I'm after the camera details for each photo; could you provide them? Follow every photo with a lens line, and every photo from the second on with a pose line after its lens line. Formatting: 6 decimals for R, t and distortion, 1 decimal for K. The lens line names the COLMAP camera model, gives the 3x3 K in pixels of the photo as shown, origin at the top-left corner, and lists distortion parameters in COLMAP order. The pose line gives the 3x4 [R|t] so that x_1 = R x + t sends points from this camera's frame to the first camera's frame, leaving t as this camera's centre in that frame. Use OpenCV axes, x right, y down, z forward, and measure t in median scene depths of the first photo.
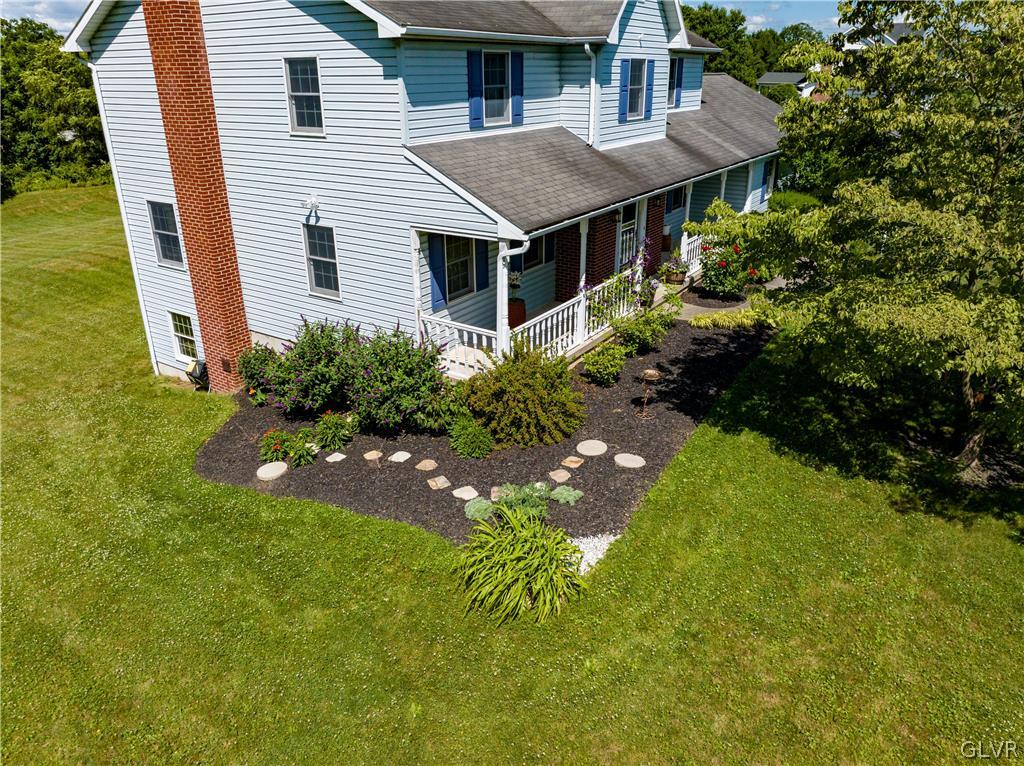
lens RADIAL K [[735.0, 0, 512.0], [0, 735.0, 383.0], [0, 0, 1]] dist [-0.029704, 0.000903]
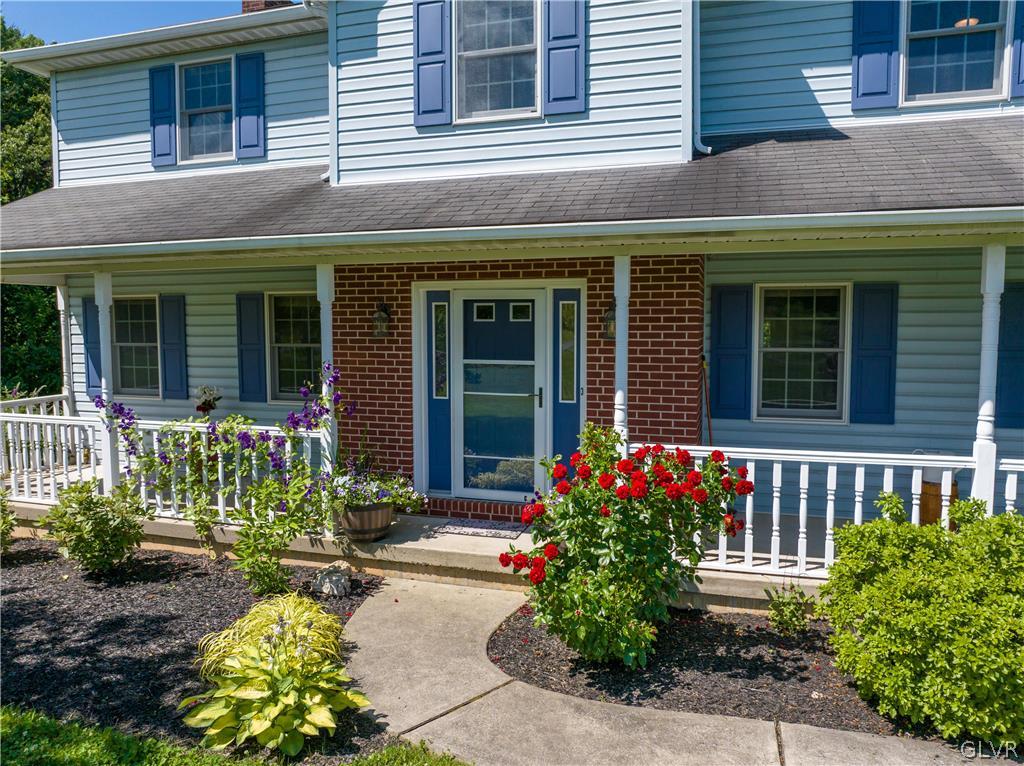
lens RADIAL K [[735.0, 0, 512.0], [0, 735.0, 383.0], [0, 0, 1]] dist [-0.029704, 0.000903]
pose [[0.256411, 0.071689, -0.963906, 0.681361], [-0.388492, 0.920792, -0.034861, -0.239405], [0.885058, 0.383409, 0.263952, 1.095525]]
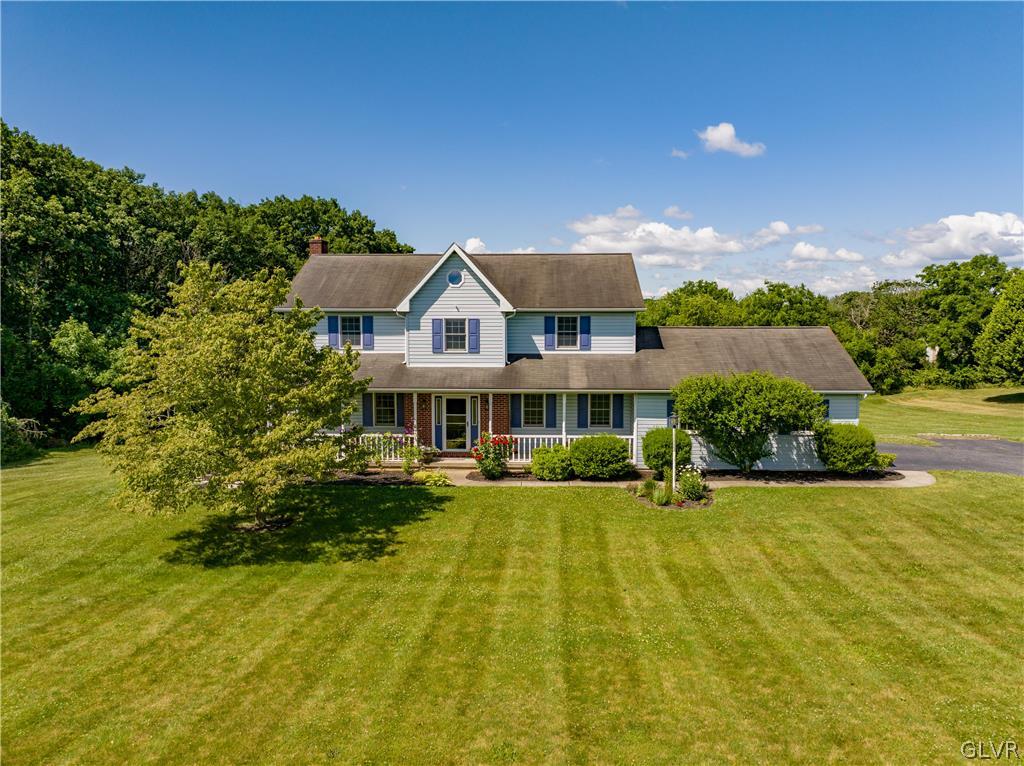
lens RADIAL K [[735.0, 0, 512.0], [0, 735.0, 383.0], [0, 0, 1]] dist [-0.029704, 0.000903]
pose [[0.483871, 0.073450, -0.872052, 1.920203], [-0.351678, 0.928793, -0.116905, -0.171212], [0.801368, 0.363248, 0.475247, 0.393530]]
